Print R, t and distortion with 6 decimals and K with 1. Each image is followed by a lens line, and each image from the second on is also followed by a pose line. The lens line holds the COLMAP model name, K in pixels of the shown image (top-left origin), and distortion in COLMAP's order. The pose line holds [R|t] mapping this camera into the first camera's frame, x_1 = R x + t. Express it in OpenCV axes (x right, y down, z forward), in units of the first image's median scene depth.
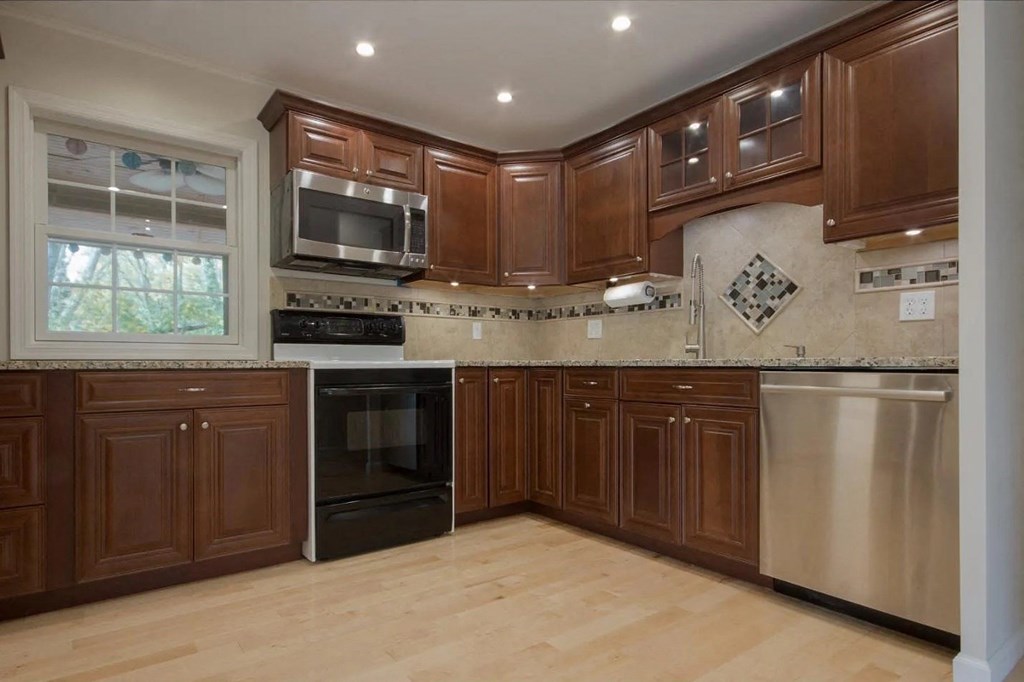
lens RADIAL K [[553.4, 0, 501.8], [0, 553.4, 361.3], [0, 0, 1]] dist [-0.000118, 0.000234]
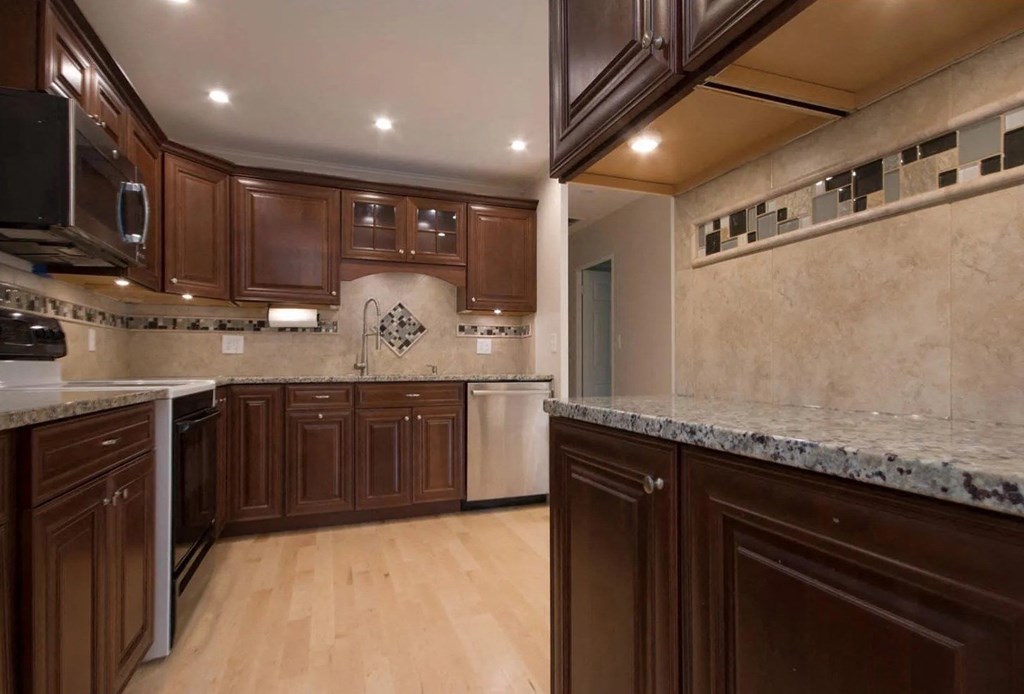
lens RADIAL K [[522.7, 0, 513.0], [0, 522.7, 356.4], [0, 0, 1]] dist [0.004128, 0.000216]
pose [[0.285664, 0.017199, 0.958176, -0.789265], [-0.001239, 0.999845, -0.017578, -0.026544], [-0.958329, 0.003835, 0.285641, 0.305642]]
